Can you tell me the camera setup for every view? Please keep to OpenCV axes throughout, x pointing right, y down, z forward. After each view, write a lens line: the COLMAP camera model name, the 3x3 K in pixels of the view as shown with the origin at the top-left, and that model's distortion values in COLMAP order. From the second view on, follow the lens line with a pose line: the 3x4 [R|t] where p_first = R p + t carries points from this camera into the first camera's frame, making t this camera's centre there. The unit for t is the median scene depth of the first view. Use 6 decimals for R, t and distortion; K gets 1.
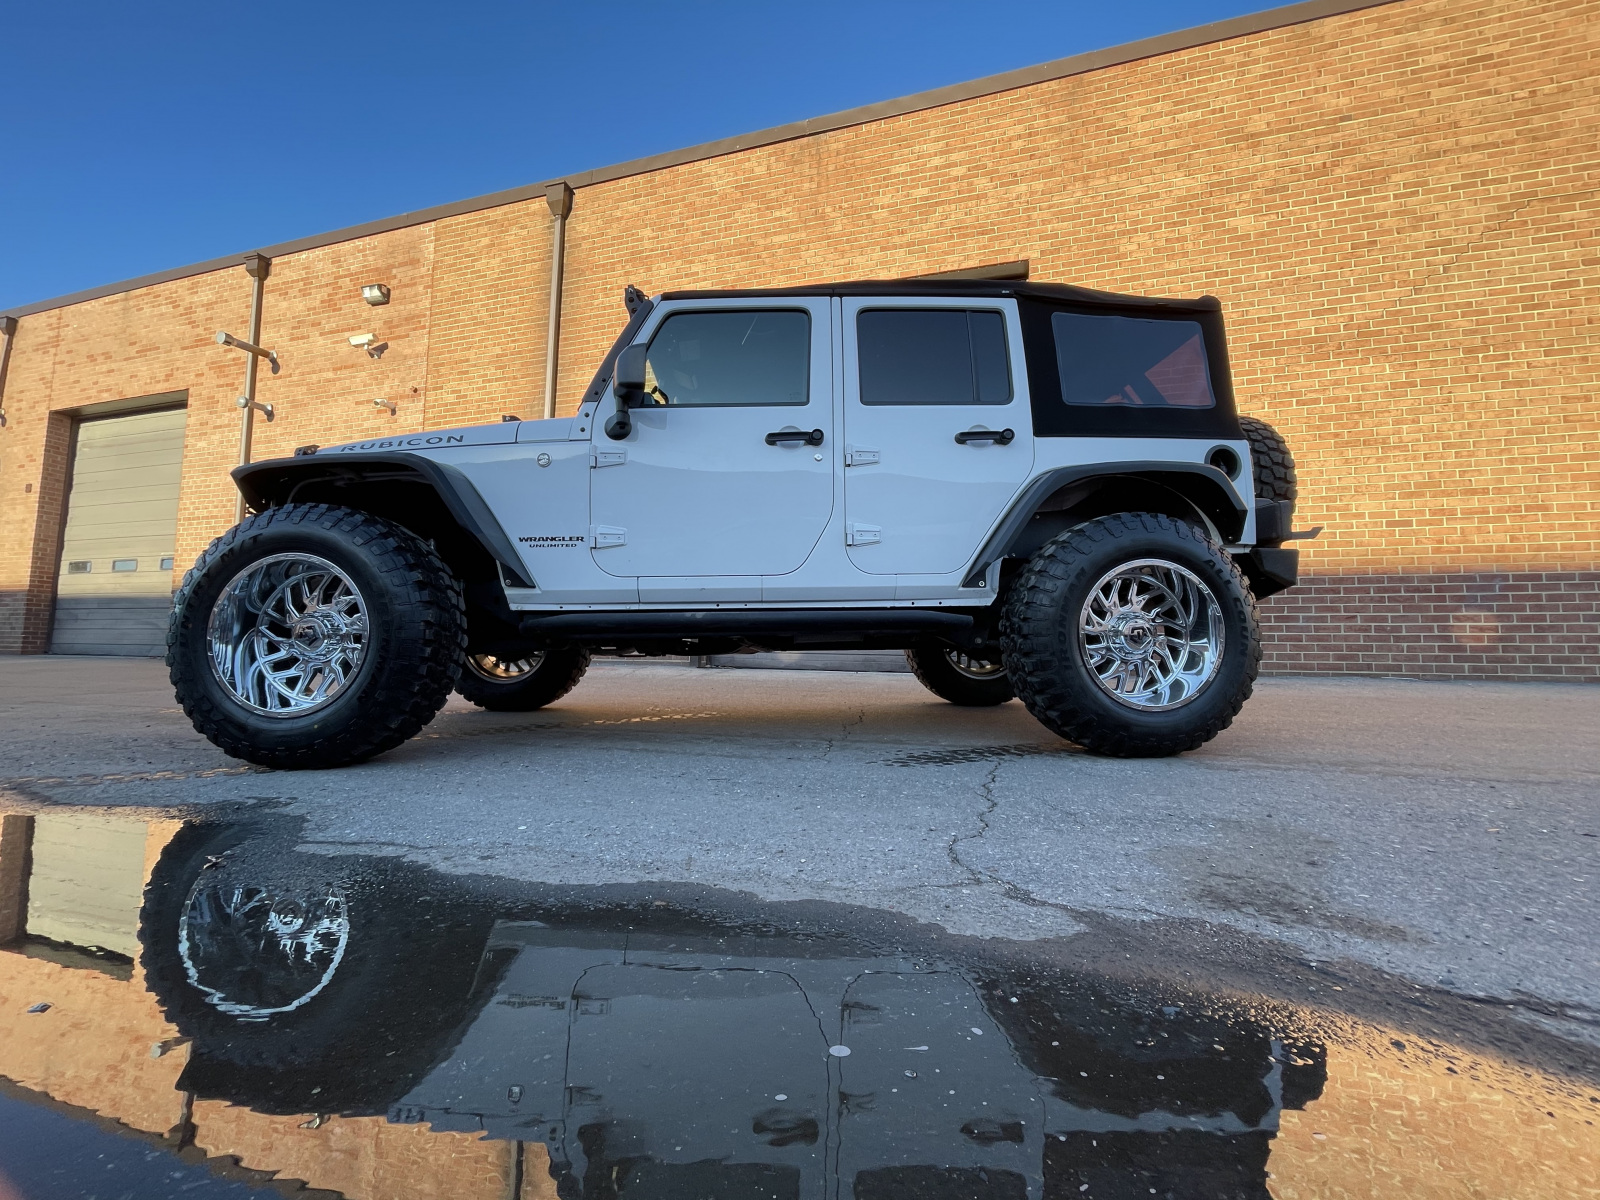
lens RADIAL K [[645.7, 0, 789.0], [0, 645.7, 600.3], [0, 0, 1]] dist [-0.003398, 0.000804]
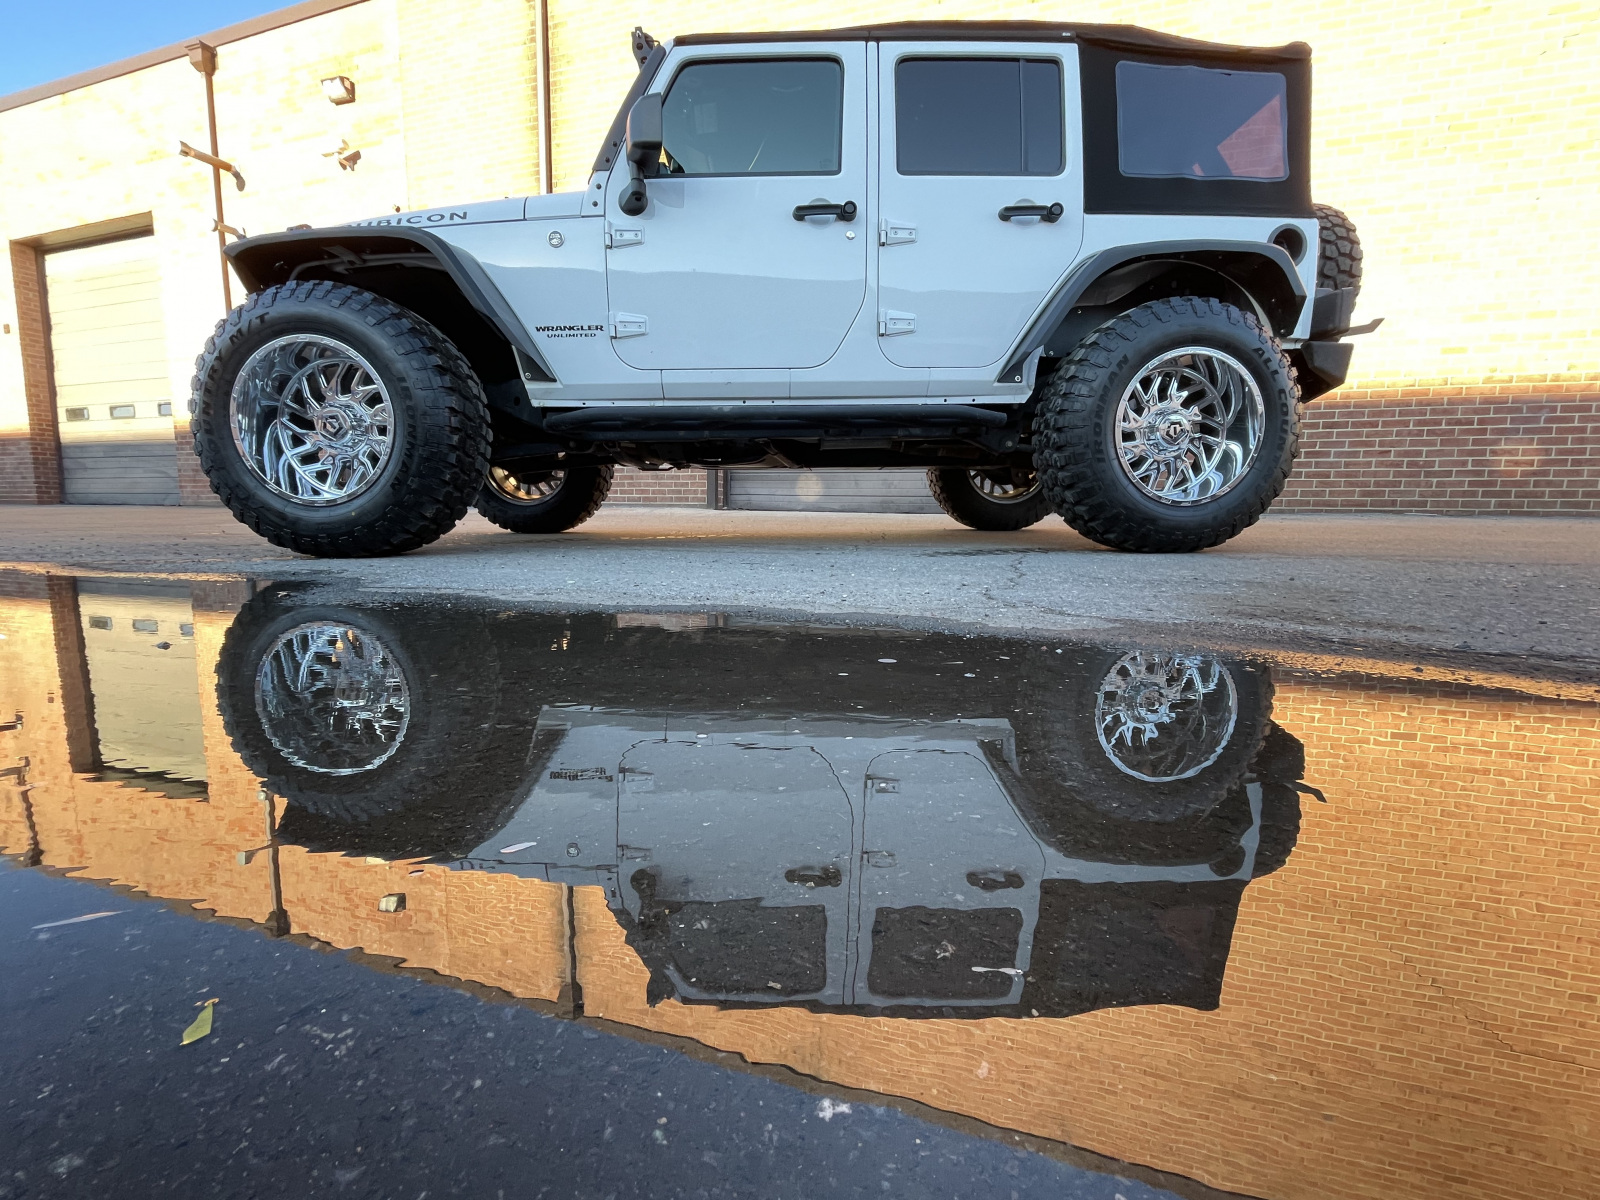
lens RADIAL K [[645.7, 0, 796.4], [0, 645.7, 595.7], [0, 0, 1]] dist [-0.003398, 0.000804]
pose [[0.999975, 0.001257, -0.006921, -0.023234], [0.000169, 0.979345, 0.202197, 0.091588], [0.007032, -0.202193, 0.979320, -0.011451]]
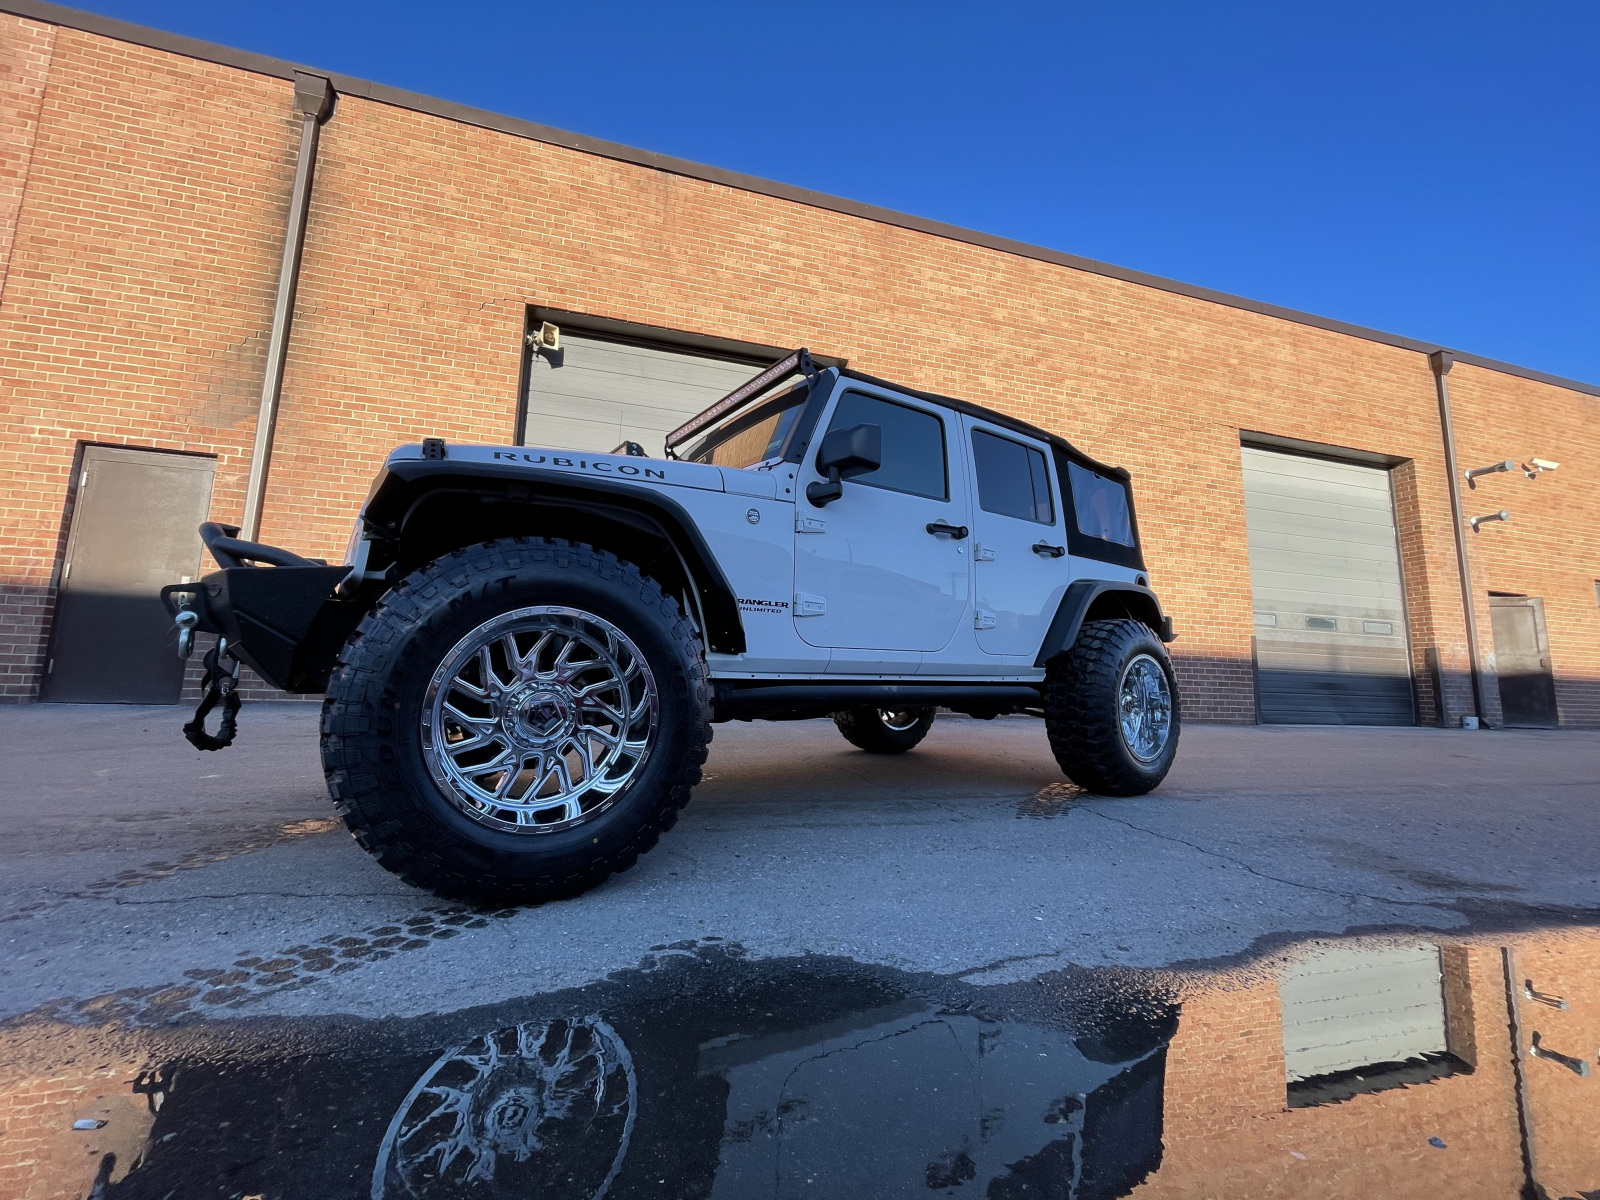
lens RADIAL K [[645.7, 0, 804.3], [0, 645.7, 601.6], [0, 0, 1]] dist [-0.003398, 0.000804]
pose [[0.840403, 0.085519, 0.535172, -0.743736], [-0.062100, 0.996163, -0.061666, -0.040073], [-0.538393, 0.018590, 0.842489, 0.173939]]
